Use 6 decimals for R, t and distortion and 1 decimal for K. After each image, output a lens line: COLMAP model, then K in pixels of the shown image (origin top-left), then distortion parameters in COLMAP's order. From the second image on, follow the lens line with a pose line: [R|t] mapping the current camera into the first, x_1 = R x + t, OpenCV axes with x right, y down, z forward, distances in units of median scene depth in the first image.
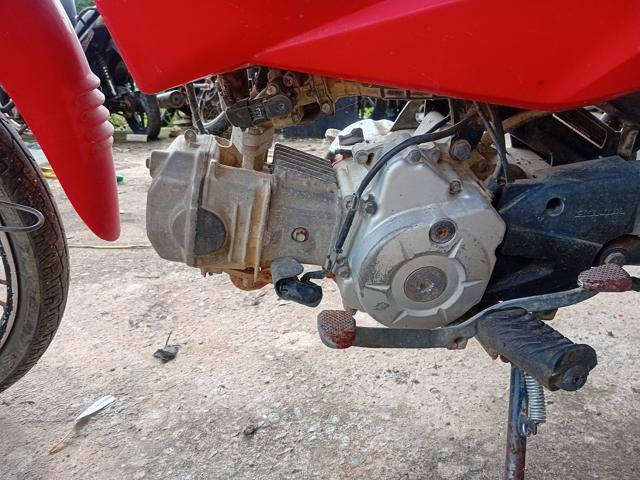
lens RADIAL K [[483.2, 0, 322.3], [0, 483.2, 241.3], [0, 0, 1]] dist [-0.022022, -0.009483]
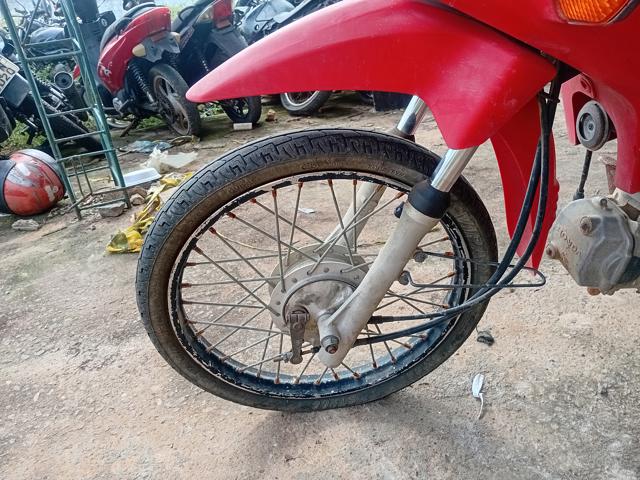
lens RADIAL K [[483.2, 0, 315.0], [0, 483.2, 236.5], [0, 0, 1]] dist [-0.022022, -0.009483]
pose [[0.996059, -0.081119, -0.035857, -0.789709], [0.084257, 0.991708, 0.097037, -0.237683], [0.027689, -0.099676, 0.994635, -0.345314]]
